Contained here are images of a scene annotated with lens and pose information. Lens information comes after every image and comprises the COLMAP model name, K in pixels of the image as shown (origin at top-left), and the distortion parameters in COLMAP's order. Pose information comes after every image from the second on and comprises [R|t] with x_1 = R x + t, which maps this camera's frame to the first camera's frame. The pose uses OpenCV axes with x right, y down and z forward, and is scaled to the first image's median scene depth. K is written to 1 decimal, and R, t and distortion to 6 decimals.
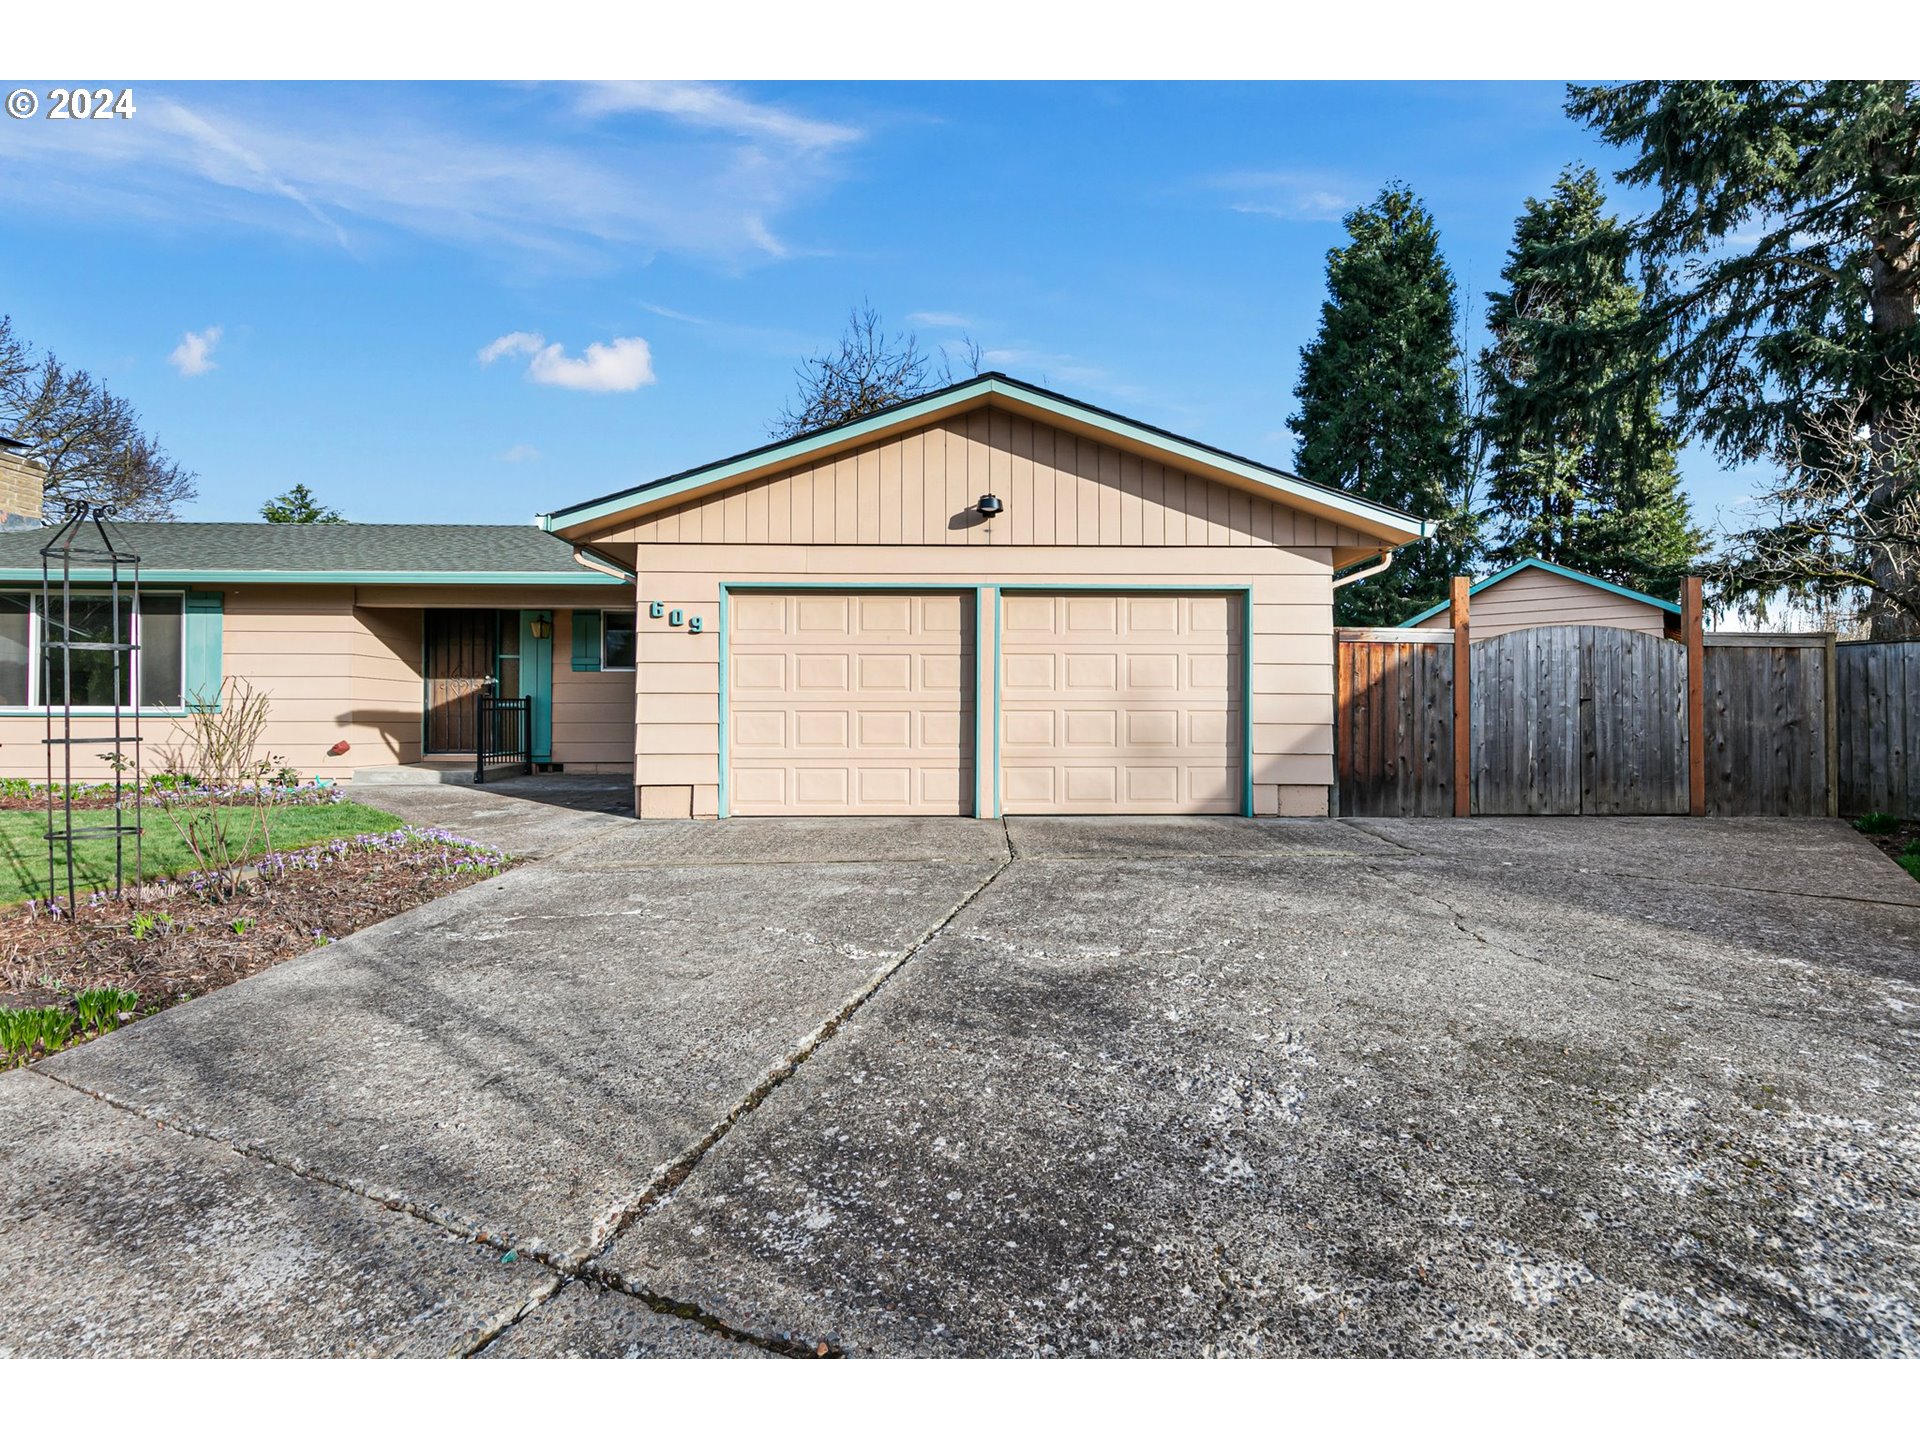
lens RADIAL K [[857.3, 0, 957.8], [0, 857.3, 723.7], [0, 0, 1]] dist [0.002506, 0.000342]
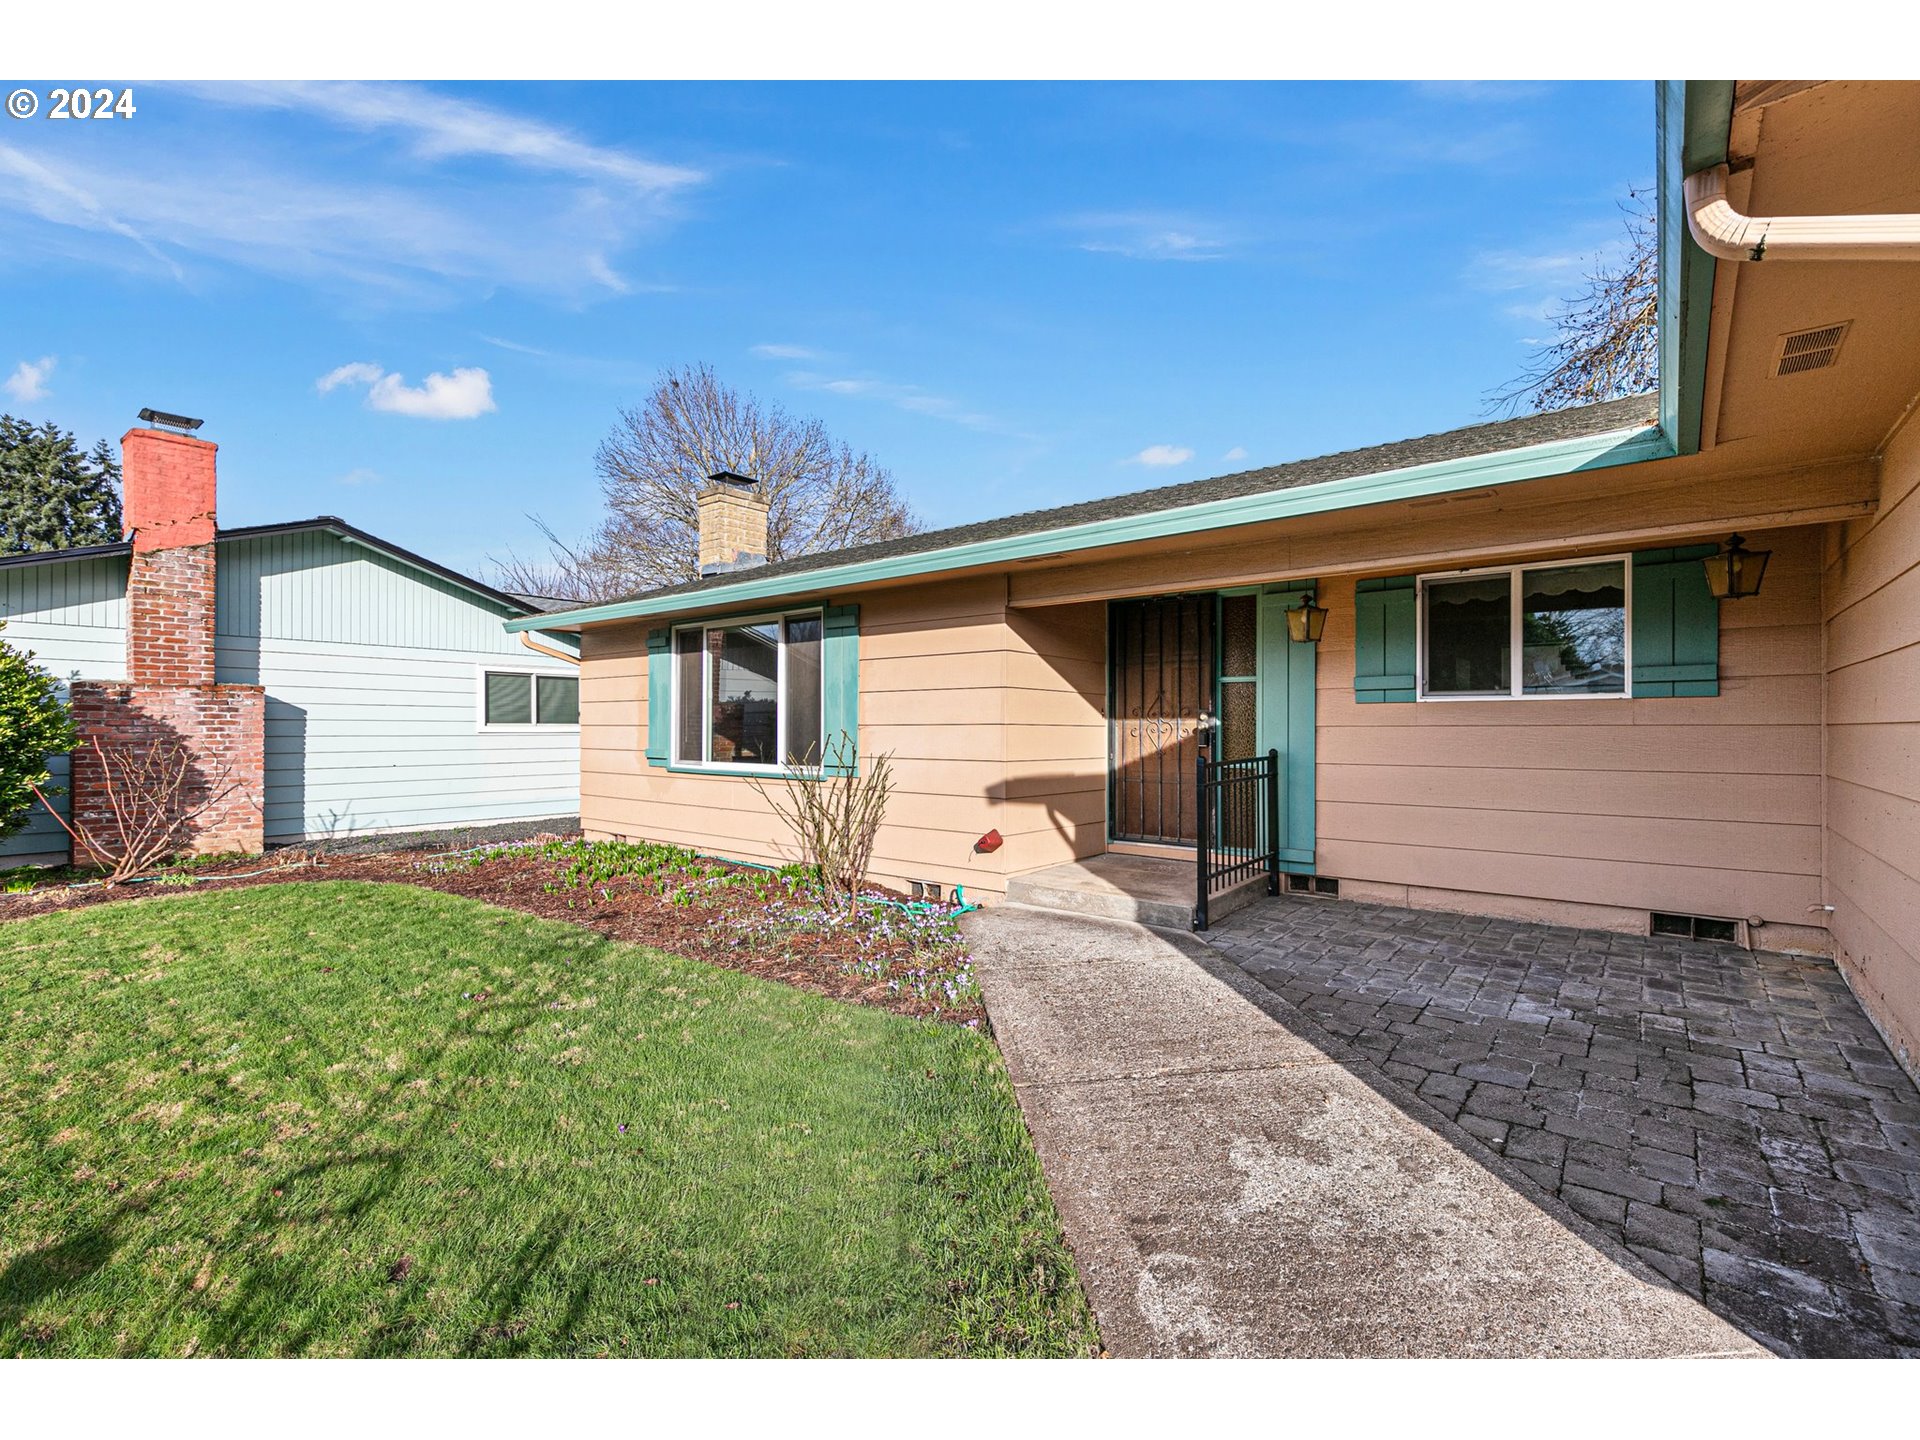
lens RADIAL K [[849.1, 0, 983.4], [0, 849.1, 719.6], [0, 0, 1]] dist [0.000399, 0.000027]
pose [[0.765265, -0.008706, -0.643656, -0.338059], [-0.003355, 0.999841, -0.017513, -0.047489], [0.643706, 0.015561, 0.765114, 0.538957]]
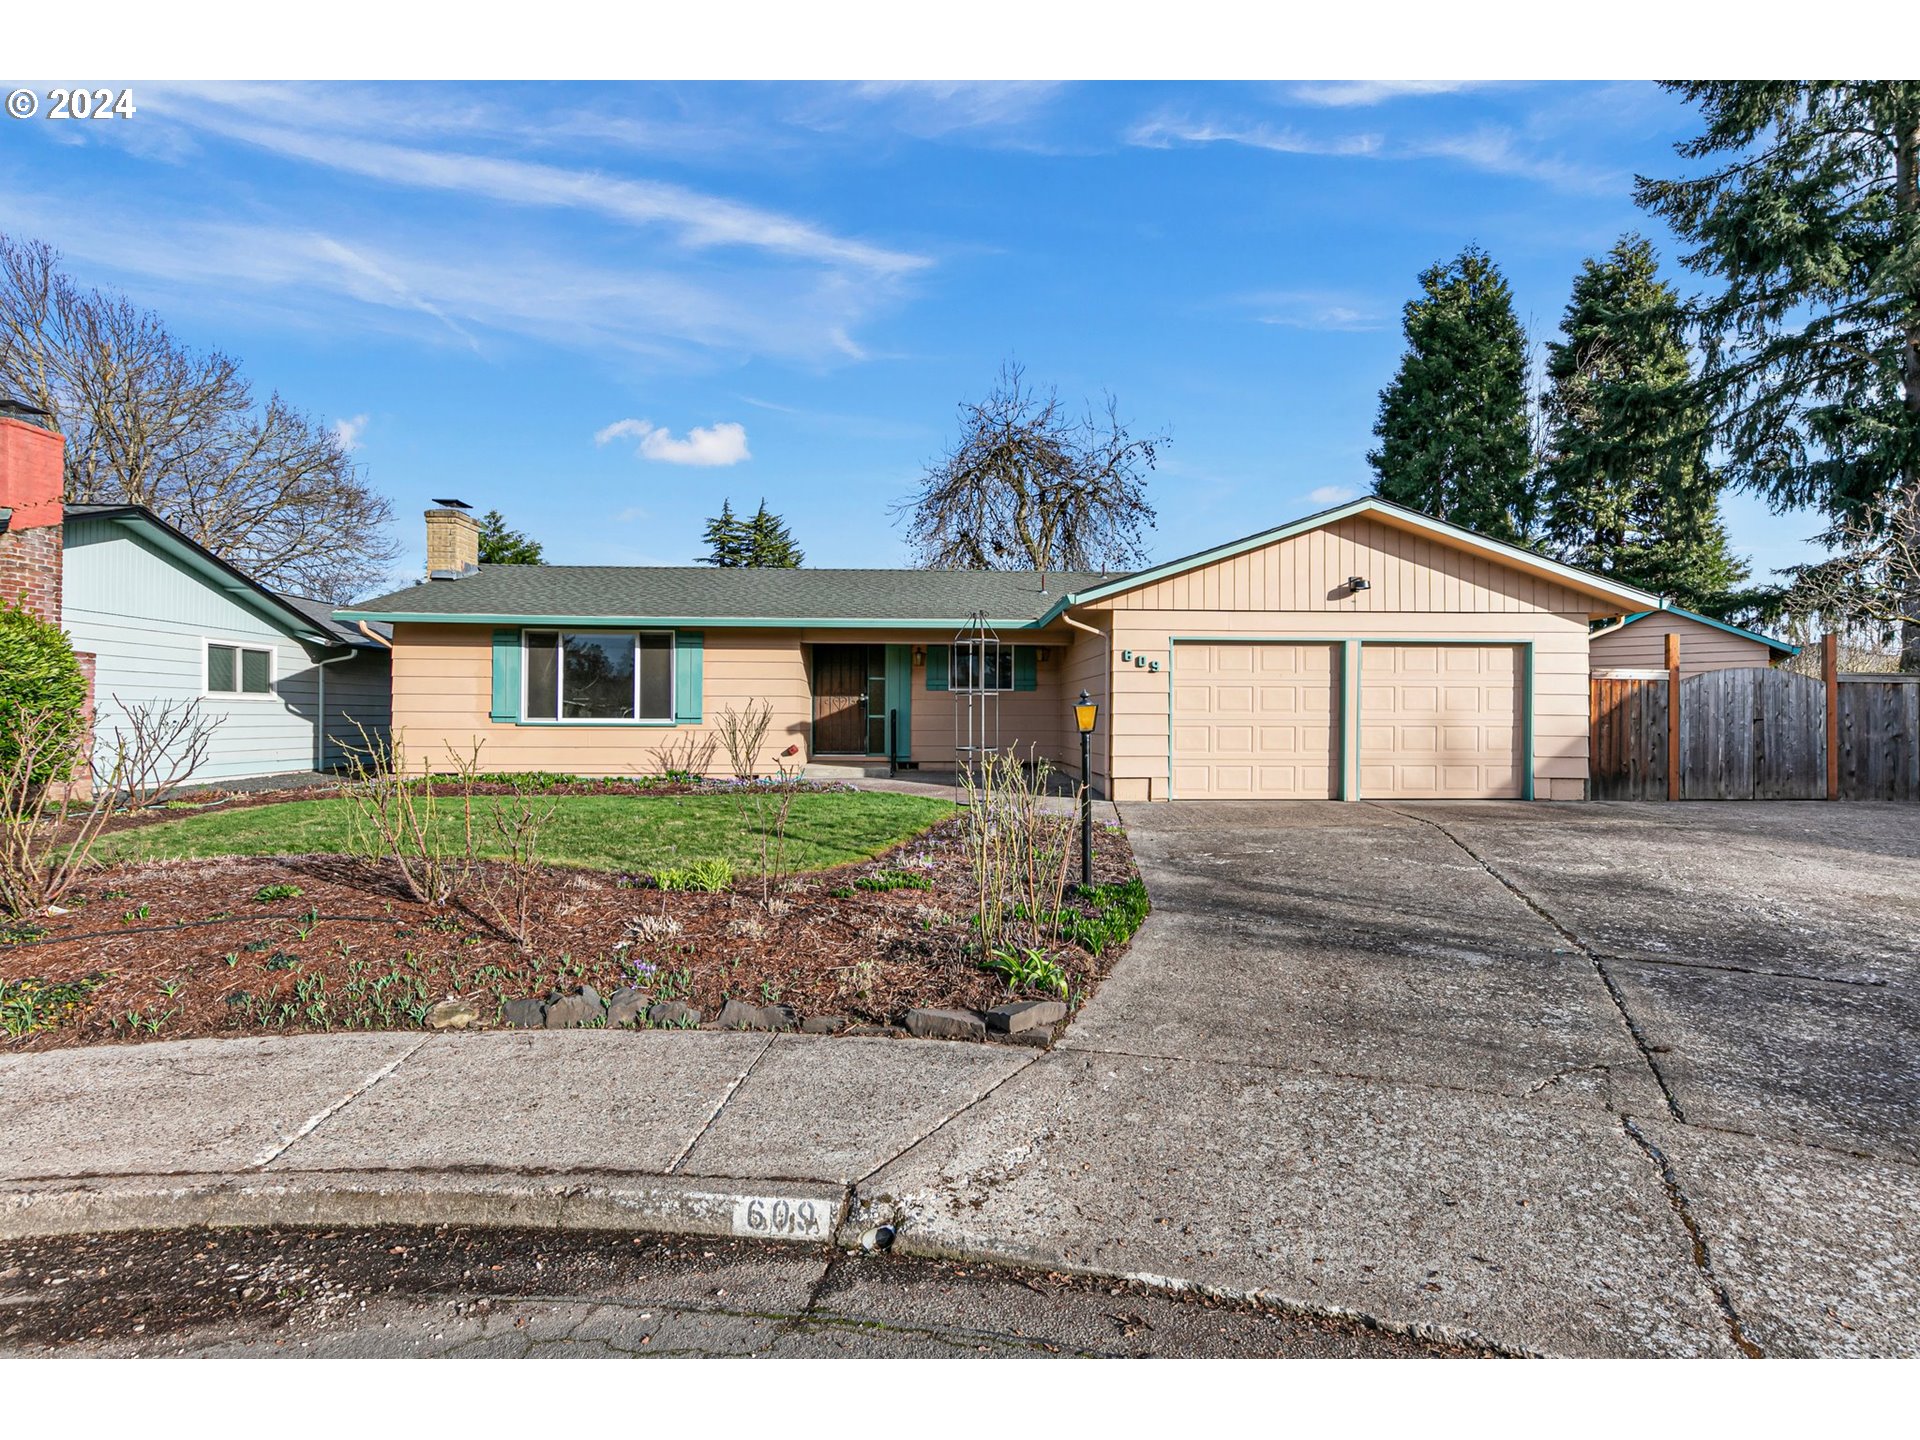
lens RADIAL K [[851.7, 0, 968.0], [0, 851.7, 728.3], [0, 0, 1]] dist [0.000577, 0.000075]
pose [[0.999868, 0.002456, 0.016075, -0.471136], [-0.002544, 0.999982, 0.005468, -0.013444], [-0.016062, -0.005508, 0.999856, -0.311073]]
